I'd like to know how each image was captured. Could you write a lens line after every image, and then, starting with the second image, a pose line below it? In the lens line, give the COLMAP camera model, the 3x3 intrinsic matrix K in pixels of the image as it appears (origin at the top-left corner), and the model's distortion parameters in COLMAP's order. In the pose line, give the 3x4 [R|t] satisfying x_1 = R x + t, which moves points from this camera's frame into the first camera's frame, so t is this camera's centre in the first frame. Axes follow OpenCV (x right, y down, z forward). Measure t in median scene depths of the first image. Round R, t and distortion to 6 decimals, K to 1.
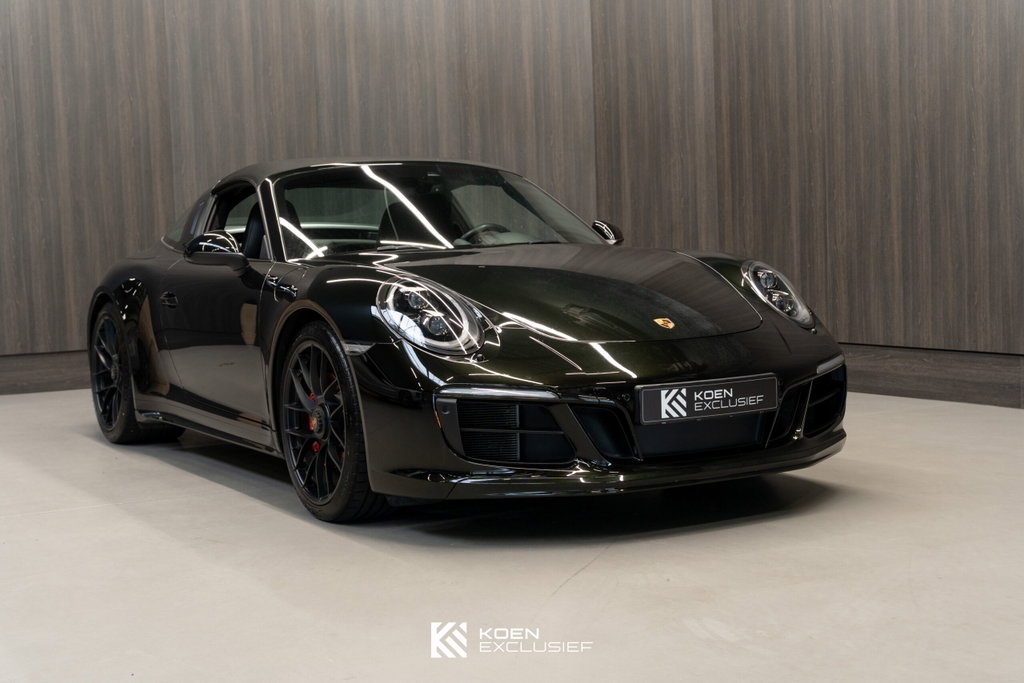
lens RADIAL K [[1507.2, 0, 512.0], [0, 1507.2, 341.5], [0, 0, 1]] dist [0.002921, -0.000023]
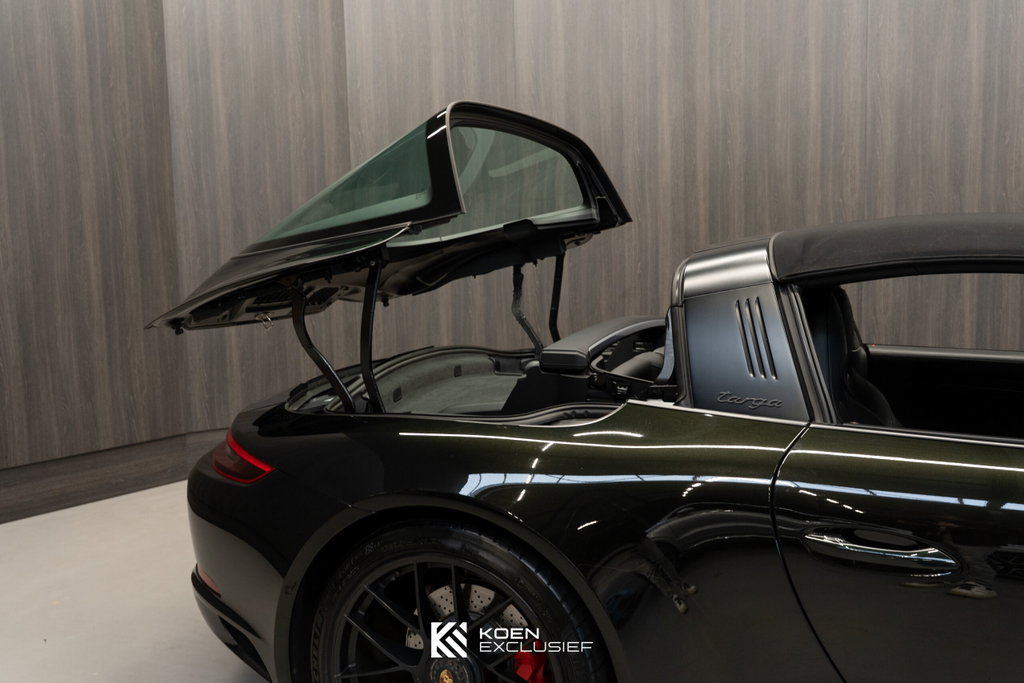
lens RADIAL K [[912.2, 0, 512.0], [0, 912.2, 341.5], [0, 0, 1]] dist [0.003966, -0.007176]
pose [[0.792758, -0.048840, 0.607577, -0.347126], [0.038219, 0.998806, 0.030420, -0.074009], [-0.608337, -0.000895, 0.793678, 0.658905]]
